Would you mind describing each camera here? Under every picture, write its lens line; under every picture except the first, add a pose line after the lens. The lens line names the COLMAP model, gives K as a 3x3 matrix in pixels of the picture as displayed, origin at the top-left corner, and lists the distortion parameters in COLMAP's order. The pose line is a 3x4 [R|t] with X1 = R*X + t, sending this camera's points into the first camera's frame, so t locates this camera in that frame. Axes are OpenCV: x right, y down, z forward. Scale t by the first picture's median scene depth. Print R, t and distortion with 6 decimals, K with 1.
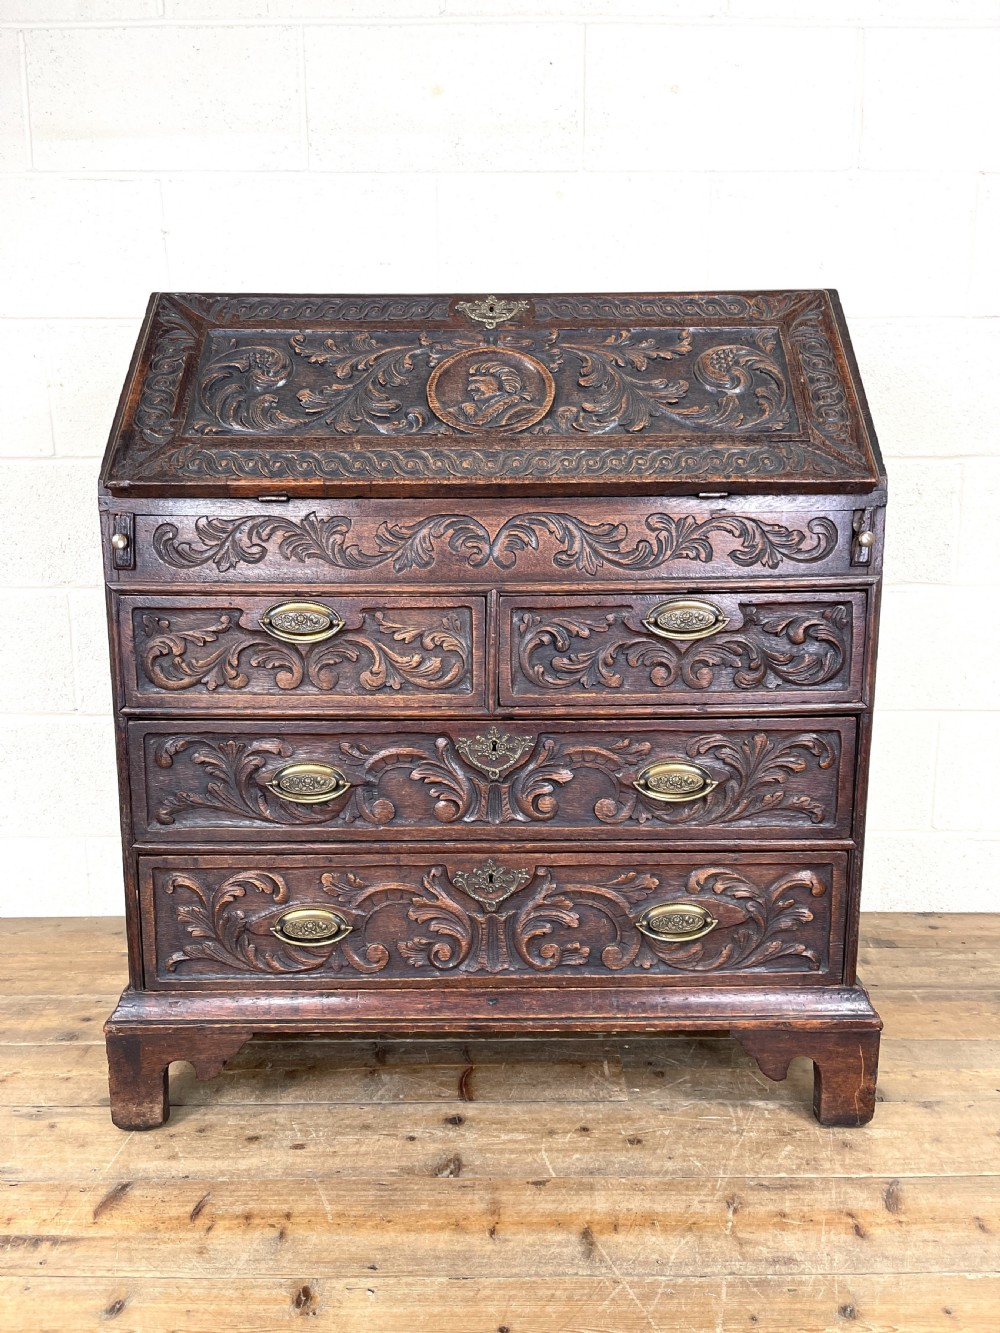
lens RADIAL K [[1006.5, 0, 502.5], [0, 1006.5, 668.7], [0, 0, 1]] dist [0.087032, -0.124704]
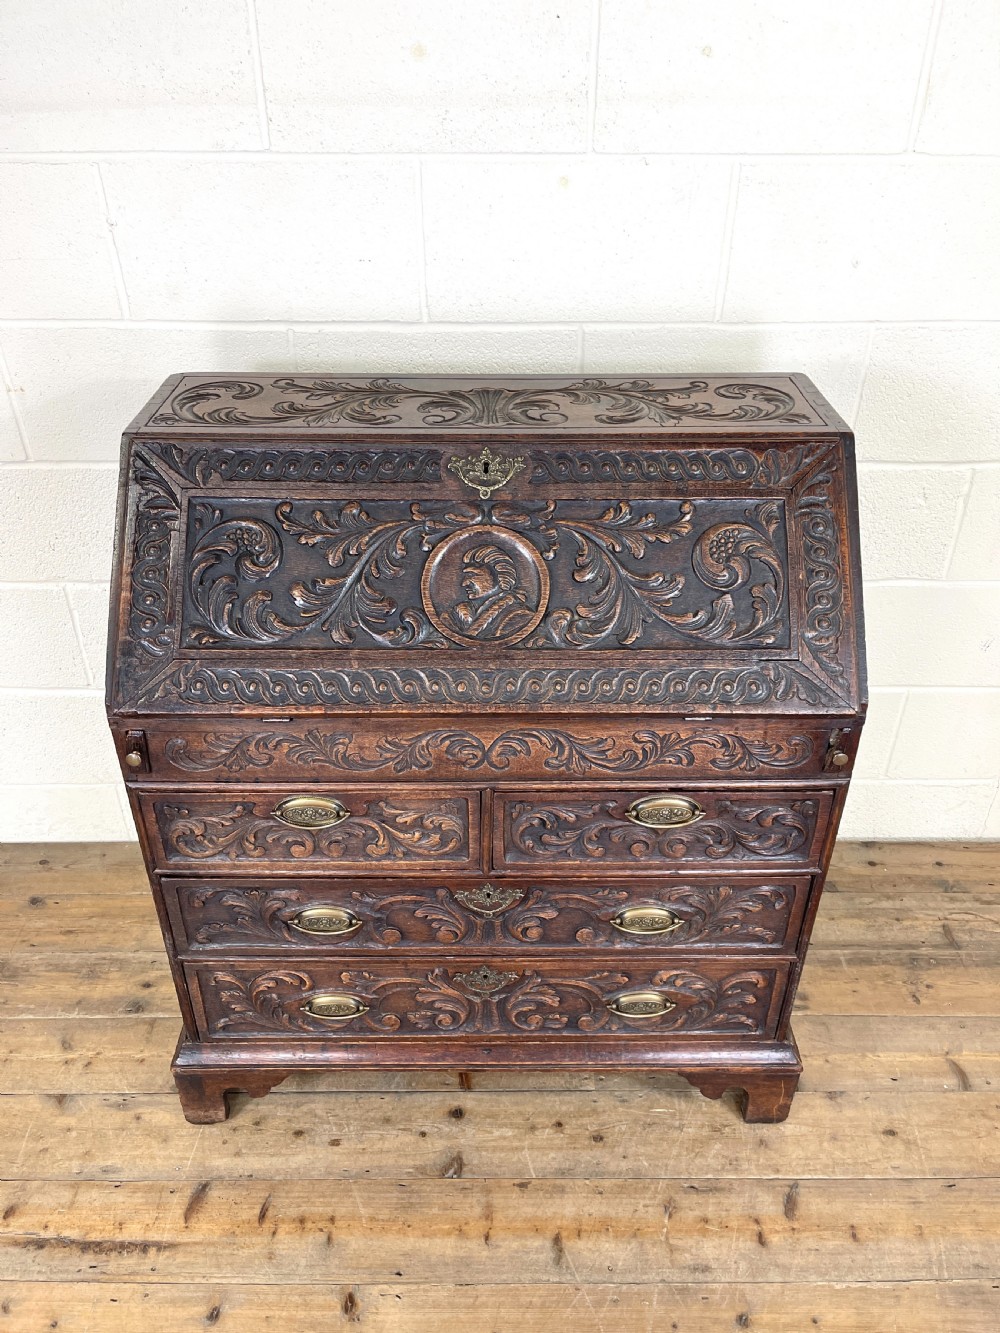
lens RADIAL K [[1003.4, 0, 500.6], [0, 1003.4, 670.1], [0, 0, 1]] dist [0.094675, -0.135996]
pose [[0.999974, 0.003384, 0.006422, -0.002686], [-0.005660, 0.917434, 0.397847, -0.599420], [-0.004545, -0.397873, 0.917429, 0.065877]]
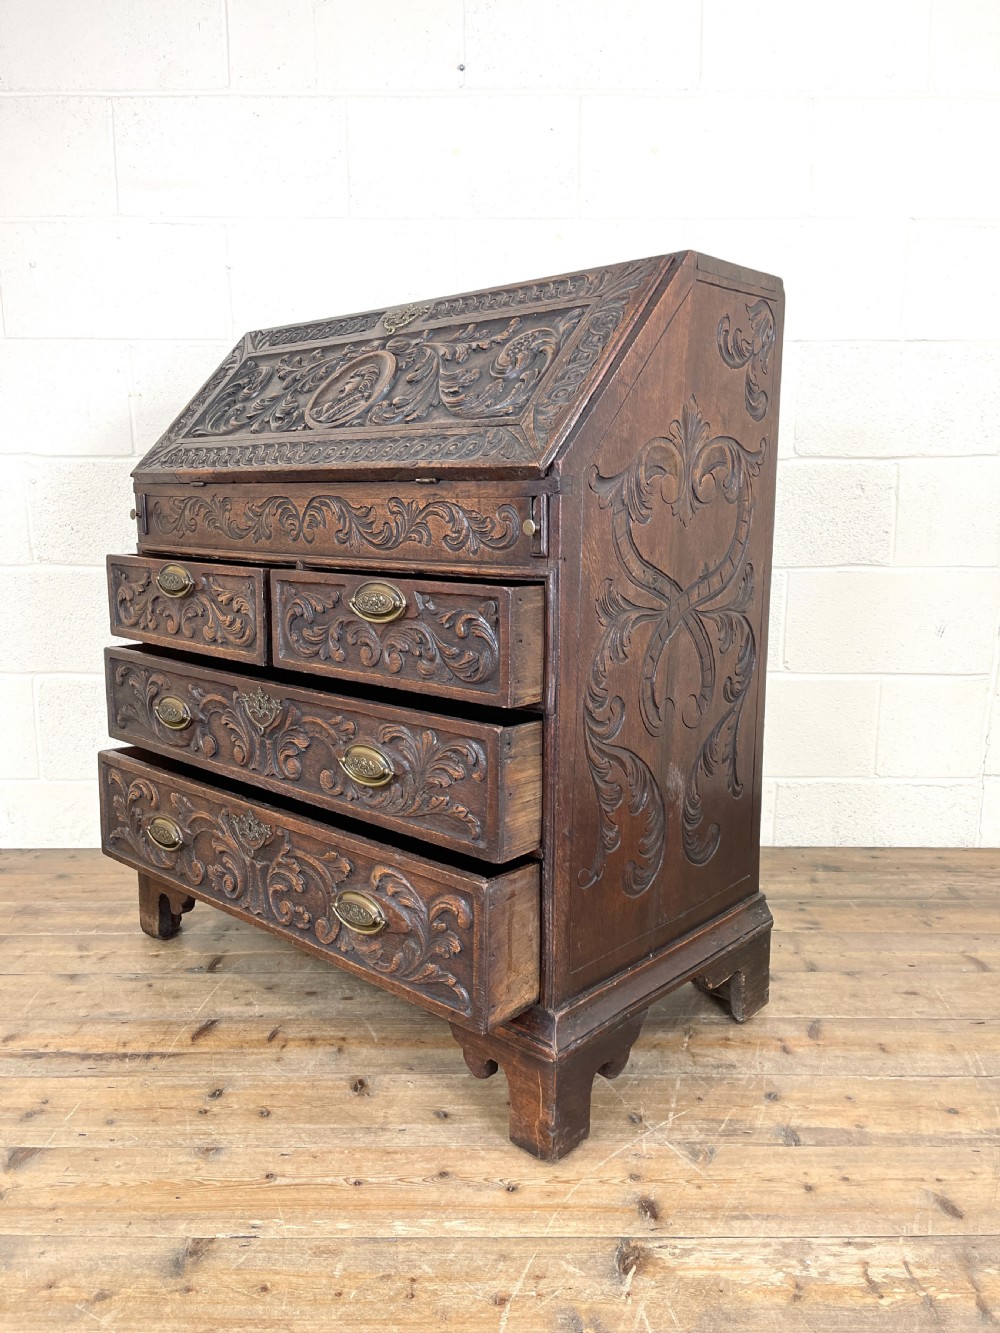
lens RADIAL K [[1007.5, 0, 504.1], [0, 1007.5, 670.7], [0, 0, 1]] dist [0.088707, -0.121615]
pose [[0.999994, 0.003387, -0.000865, -0.007205], [-0.003394, 0.999960, -0.008263, 0.075157], [0.000837, 0.008266, 0.999965, -0.269666]]
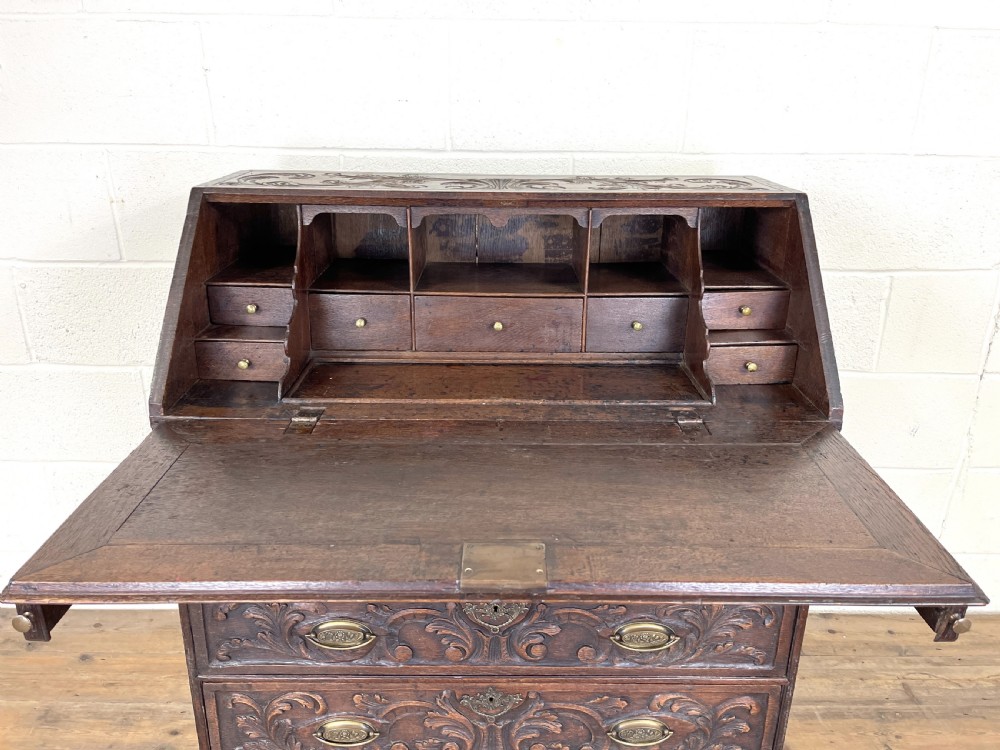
lens RADIAL K [[757.1, 0, 504.3], [0, 757.1, 370.2], [0, 0, 1]] dist [0.086350, -0.120917]
pose [[0.999848, 0.013403, 0.011143, -0.011555], [-0.015153, 0.984332, 0.175670, -0.358878], [-0.008614, -0.175812, 0.984386, 0.157330]]
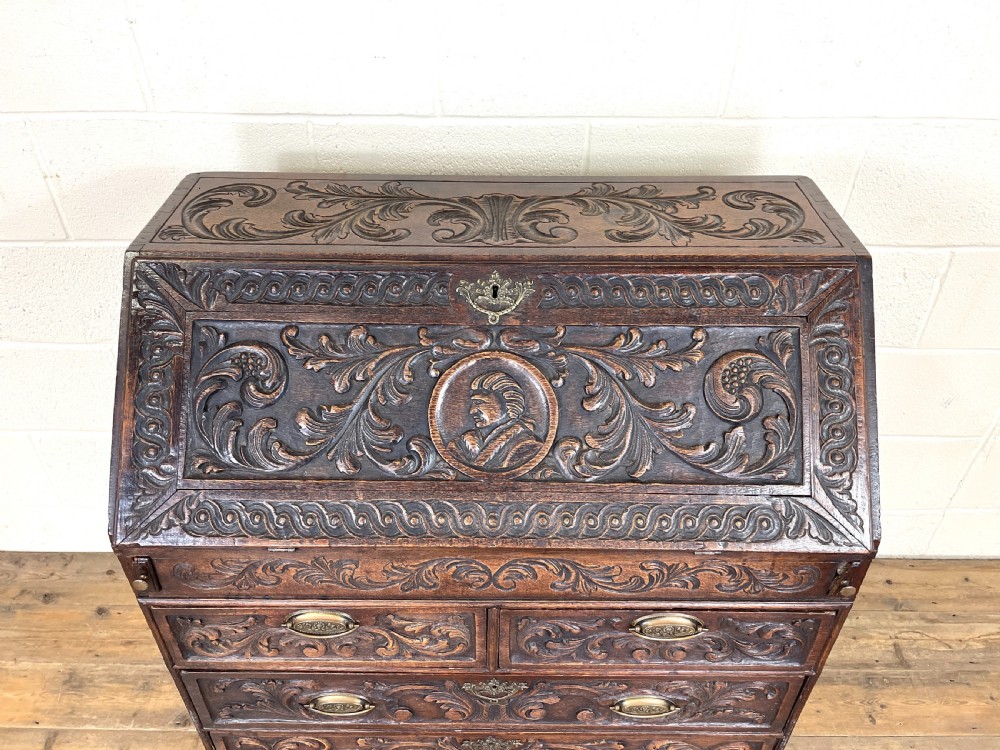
lens RADIAL K [[759.4, 0, 502.4], [0, 759.4, 374.0], [0, 0, 1]] dist [0.086805, -0.127829]
pose [[0.999930, 0.011786, 0.000606, -0.003606], [-0.010720, 0.885711, 0.464114, -0.660418], [0.004933, -0.464088, 0.885775, 0.373175]]
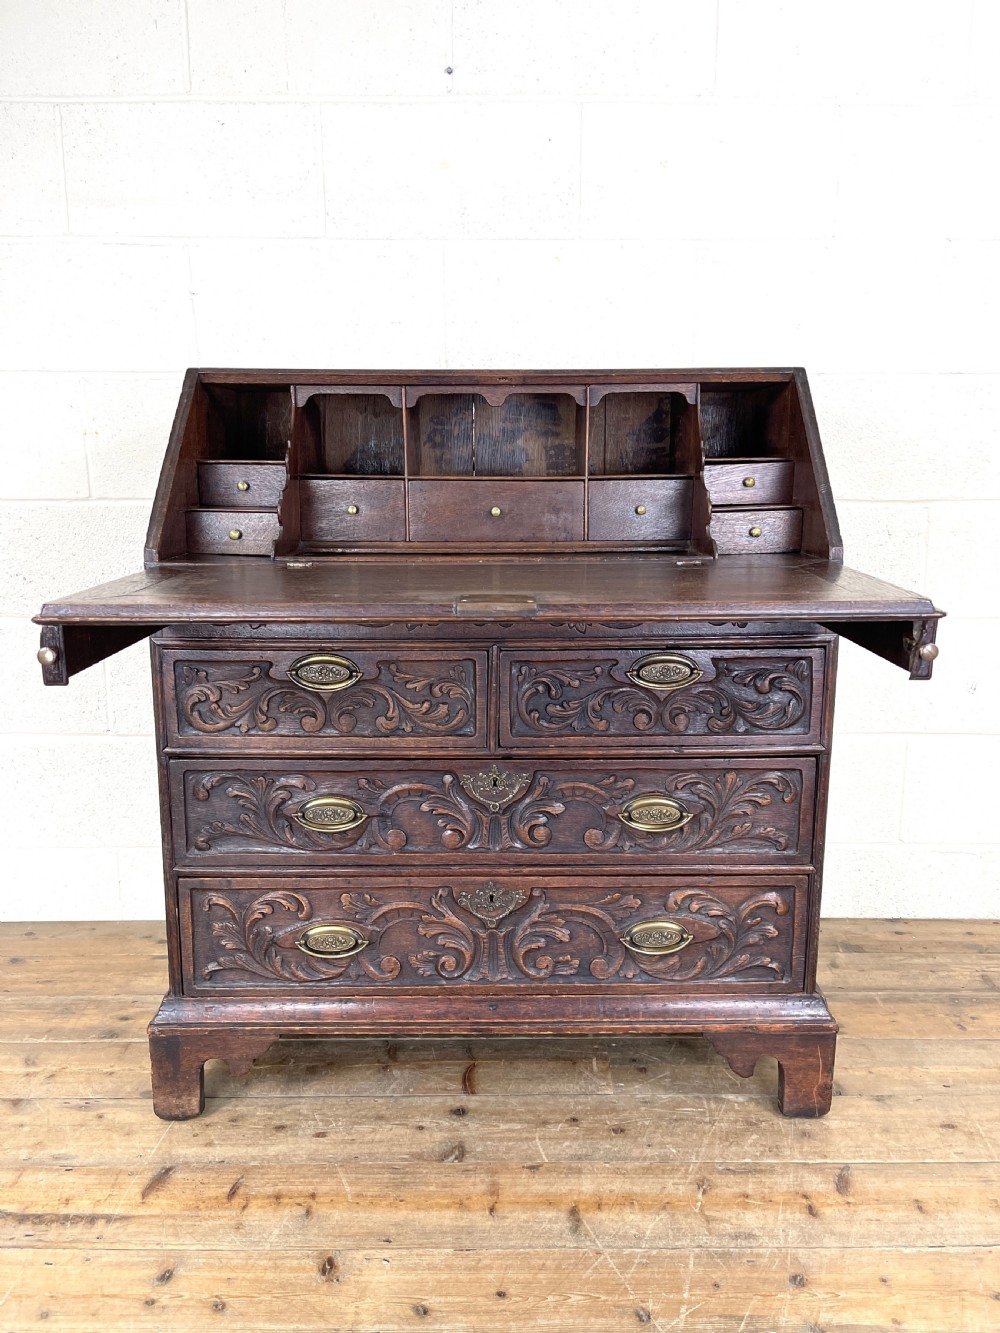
lens RADIAL K [[1009.2, 0, 508.7], [0, 1009.2, 669.4], [0, 0, 1]] dist [0.086350, -0.120917]
pose [[0.999991, 0.003028, 0.002915, 0.003509], [-0.003080, 0.999838, 0.017734, -0.068827], [-0.002861, -0.017743, 0.999838, -0.125719]]
